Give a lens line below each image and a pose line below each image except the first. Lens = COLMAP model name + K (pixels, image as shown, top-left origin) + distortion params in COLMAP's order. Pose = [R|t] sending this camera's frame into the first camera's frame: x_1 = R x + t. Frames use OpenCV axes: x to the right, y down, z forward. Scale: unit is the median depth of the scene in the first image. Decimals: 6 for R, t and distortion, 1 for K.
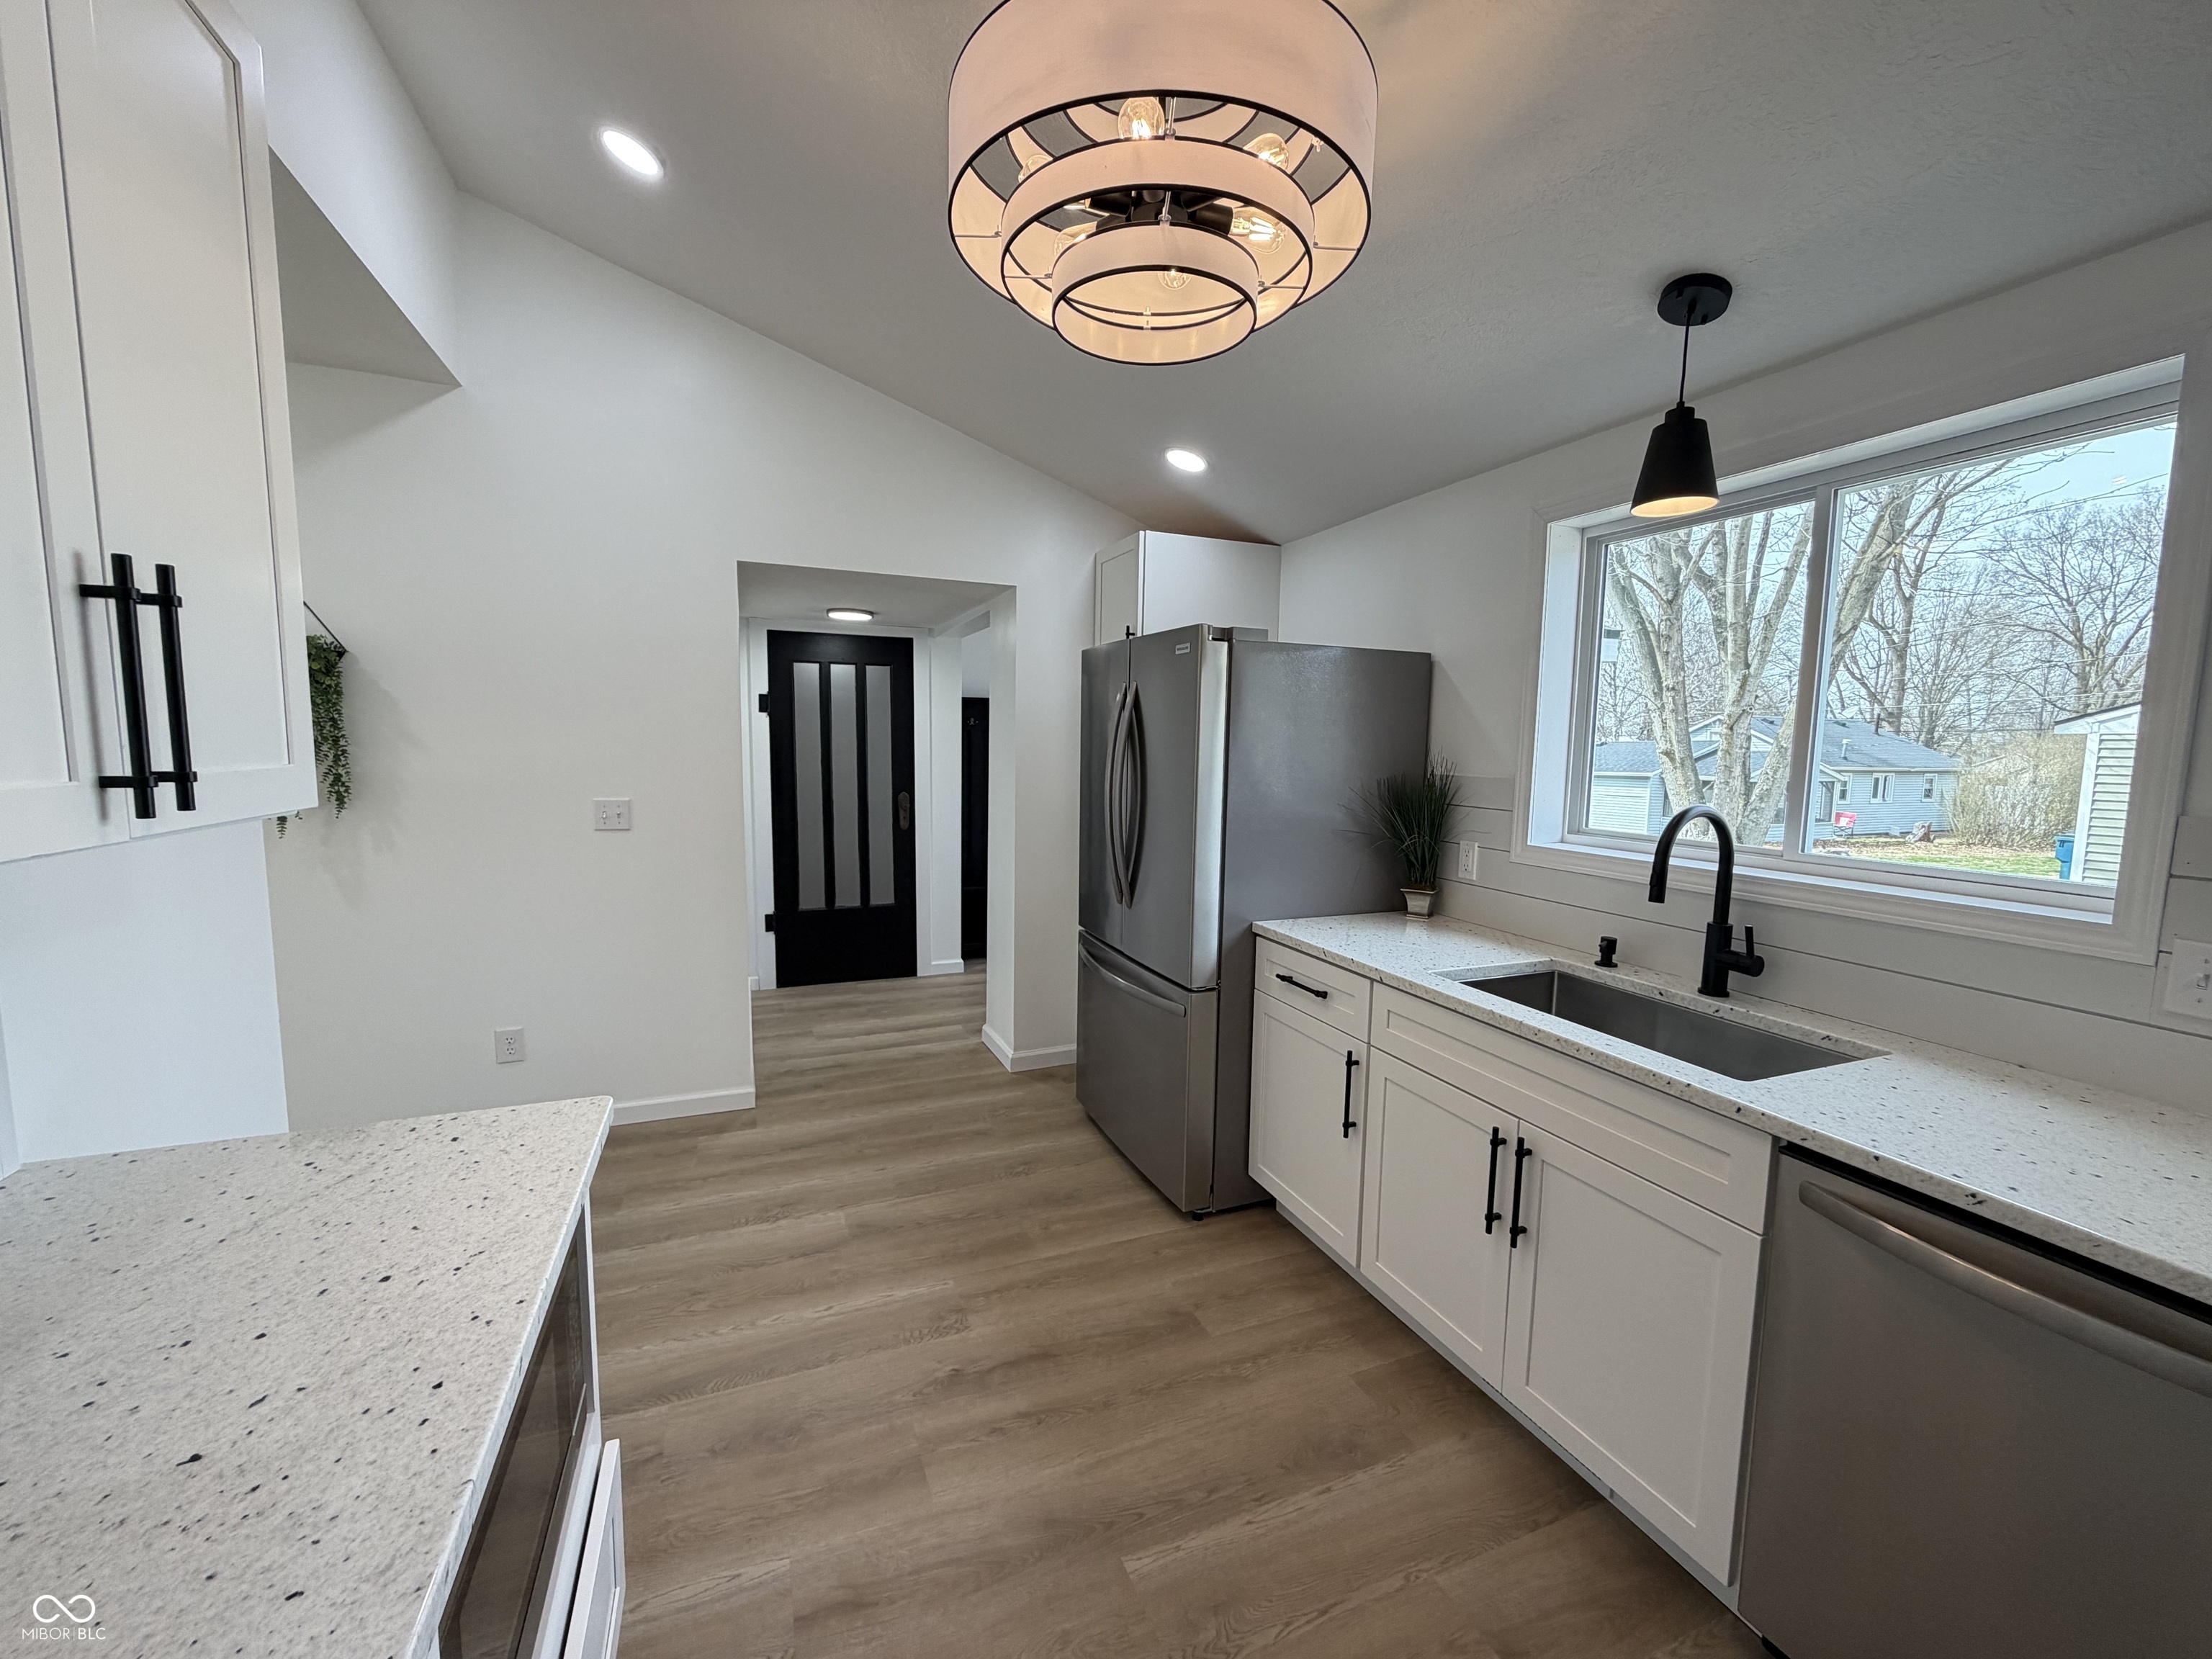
lens RADIAL K [[883.5, 0, 1099.2], [0, 883.5, 836.7], [0, 0, 1]] dist [-0.001589, 0.000411]
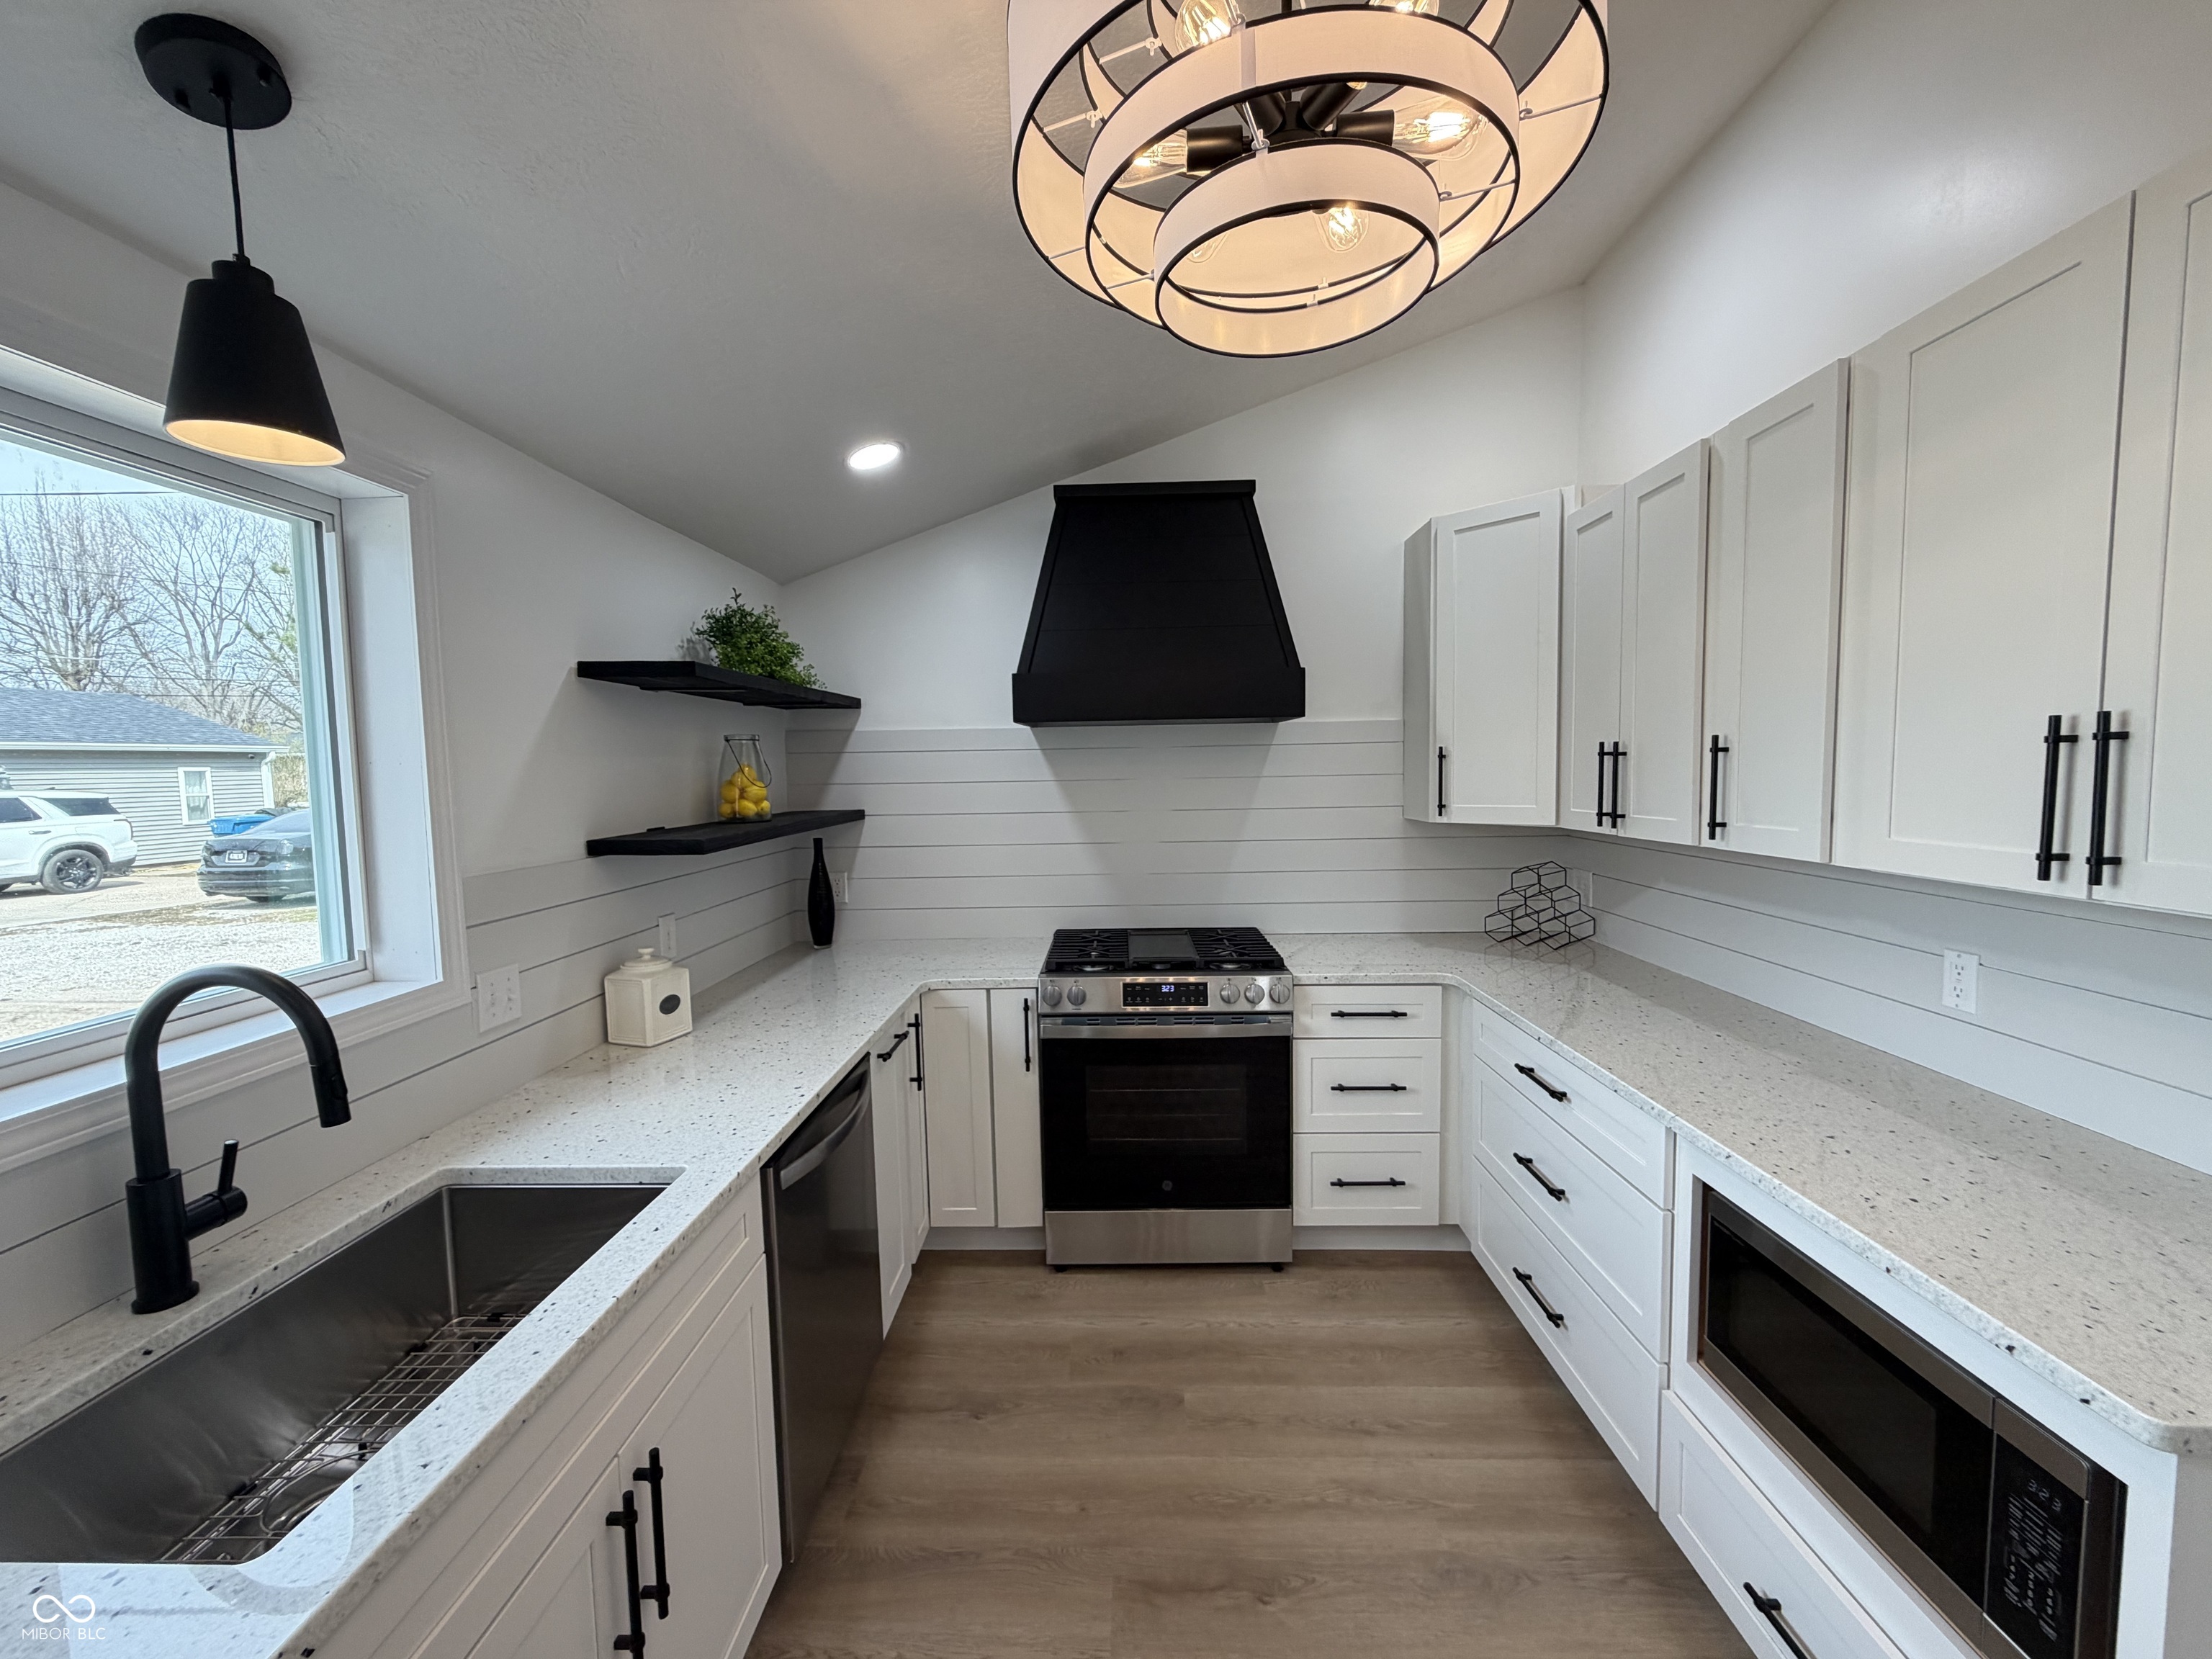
lens RADIAL K [[883.5, 0, 1100.1], [0, 883.5, 831.9], [0, 0, 1]] dist [-0.001589, 0.000411]
pose [[-0.916775, -0.026456, 0.398526, -0.068689], [0.049234, 0.982709, 0.178493, -0.197366], [-0.396358, 0.183259, -0.899620, 1.287912]]
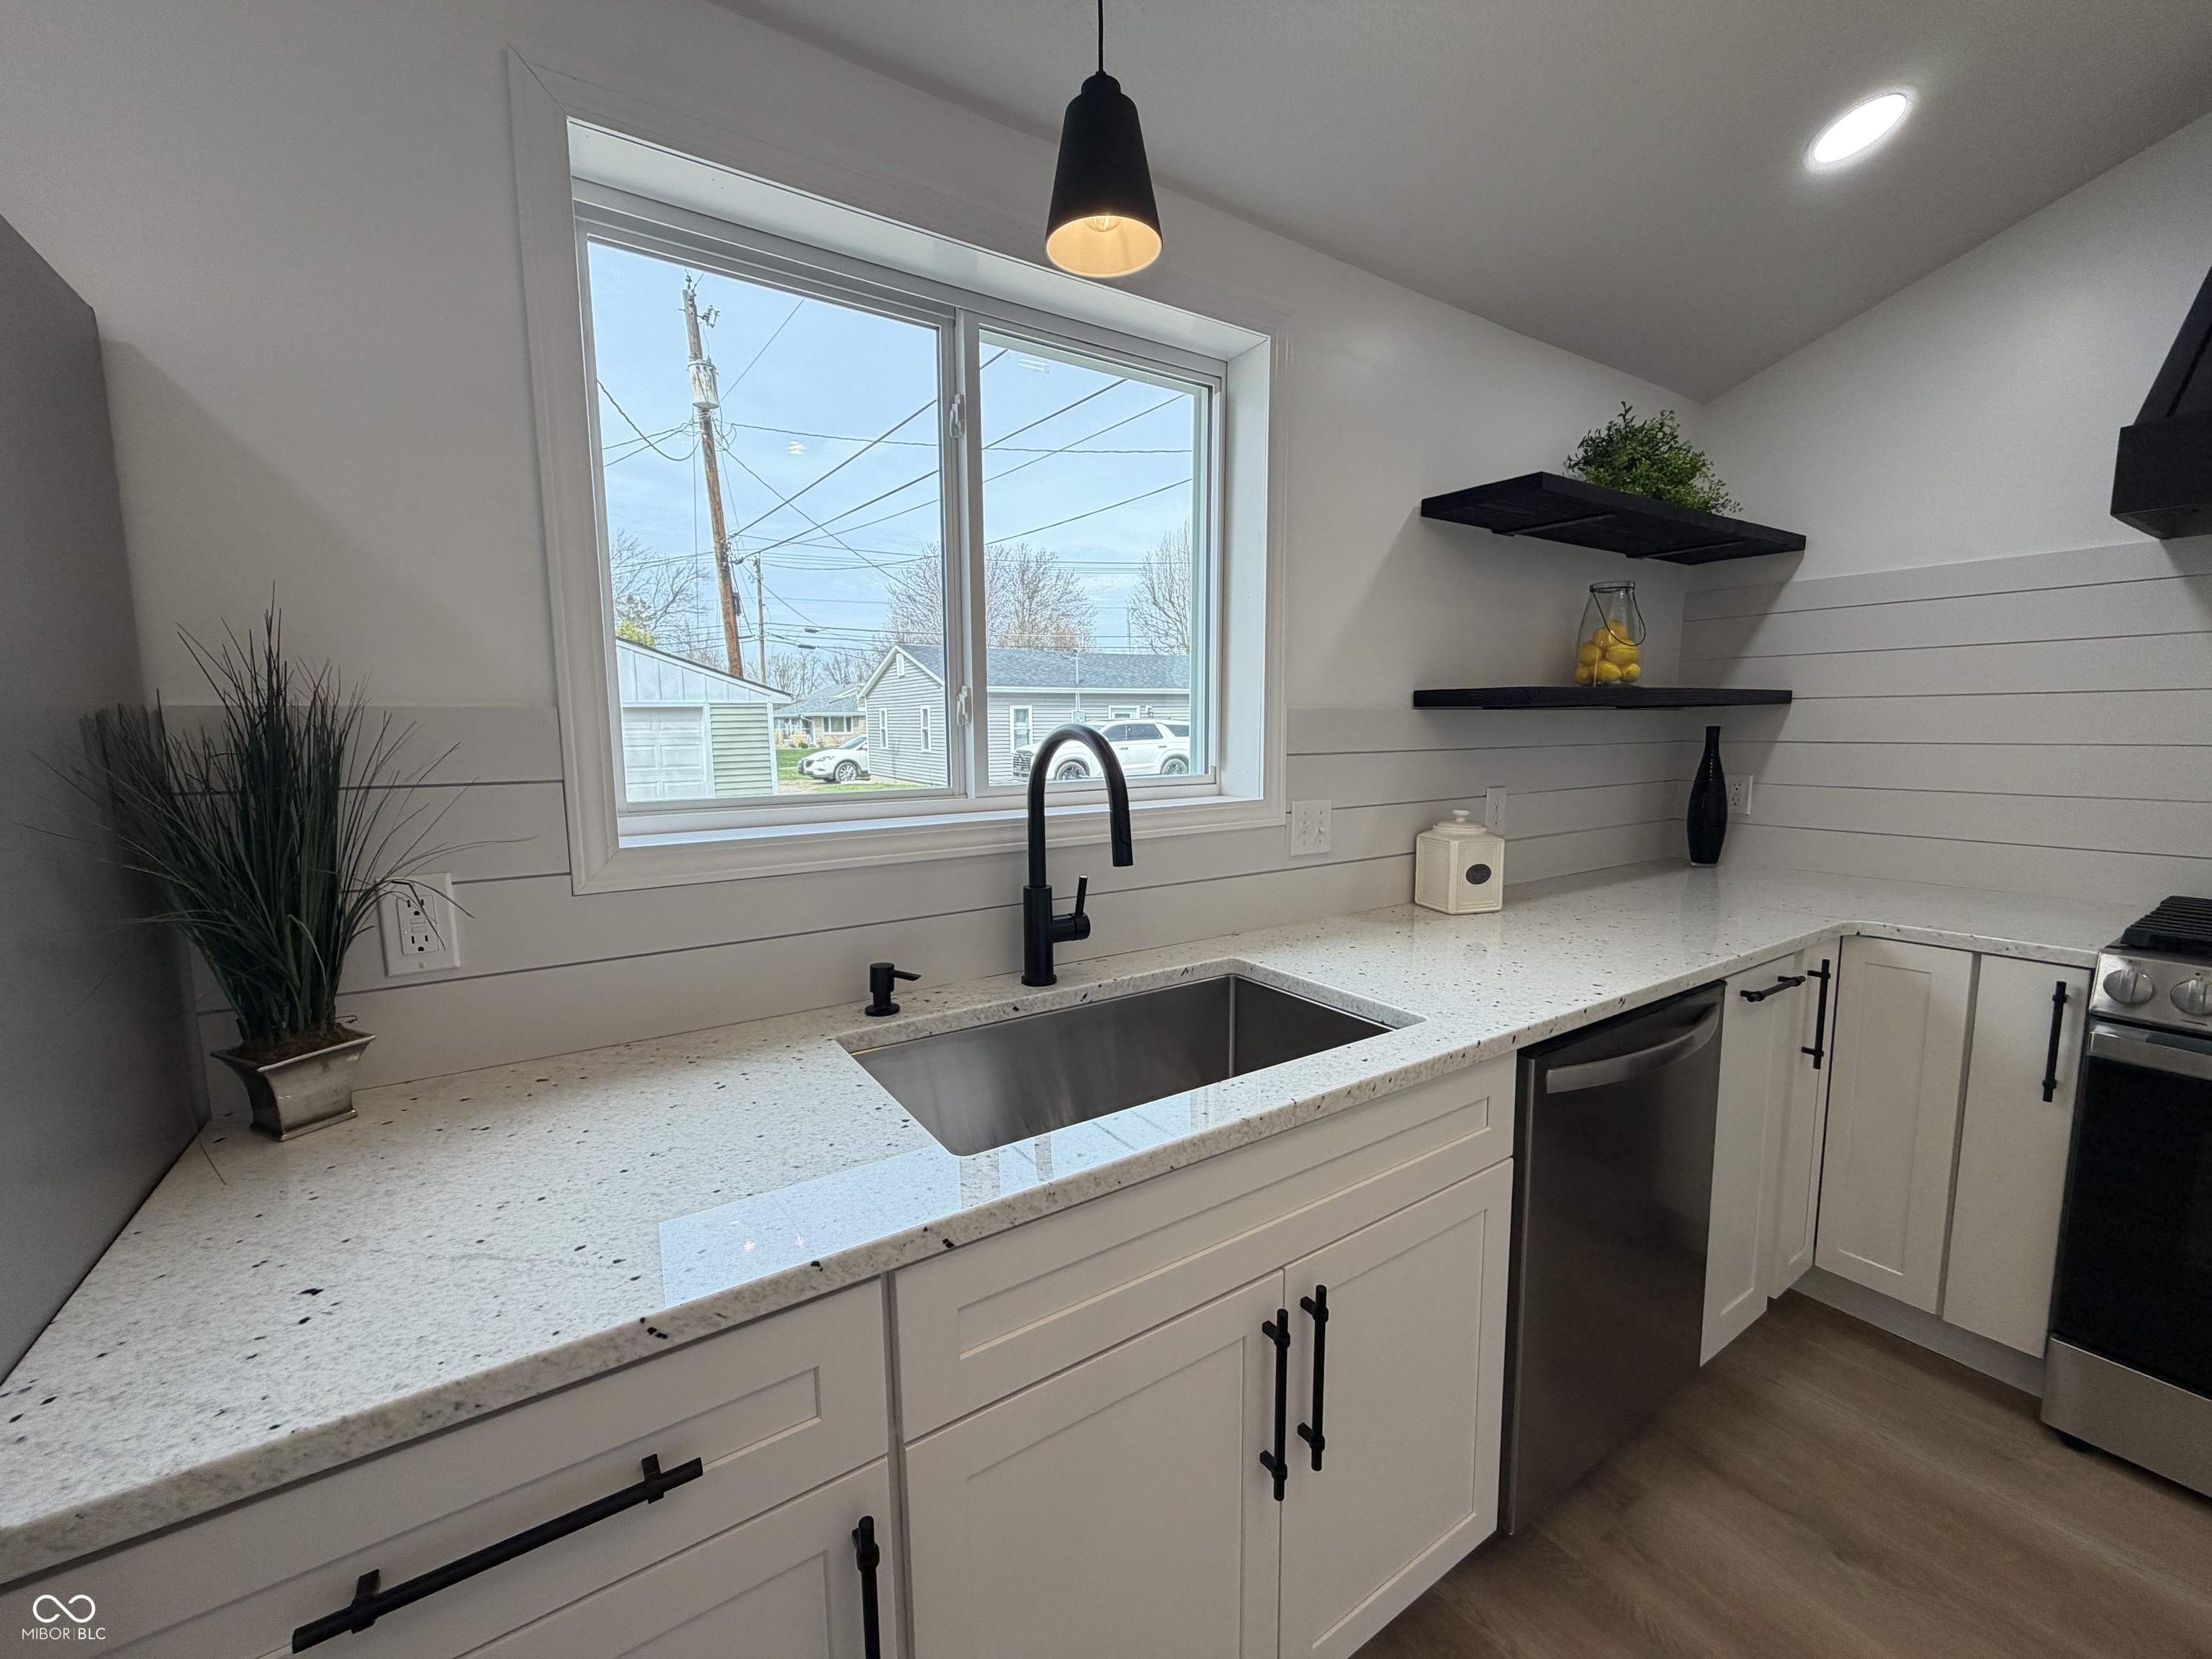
lens RADIAL K [[883.5, 0, 1099.3], [0, 883.5, 834.2], [0, 0, 1]] dist [-0.001589, 0.000411]
pose [[-0.197957, -0.131672, 0.971327, -0.018505], [0.113099, 0.981250, 0.156067, -0.057058], [-0.973664, 0.140751, -0.179354, 1.130387]]
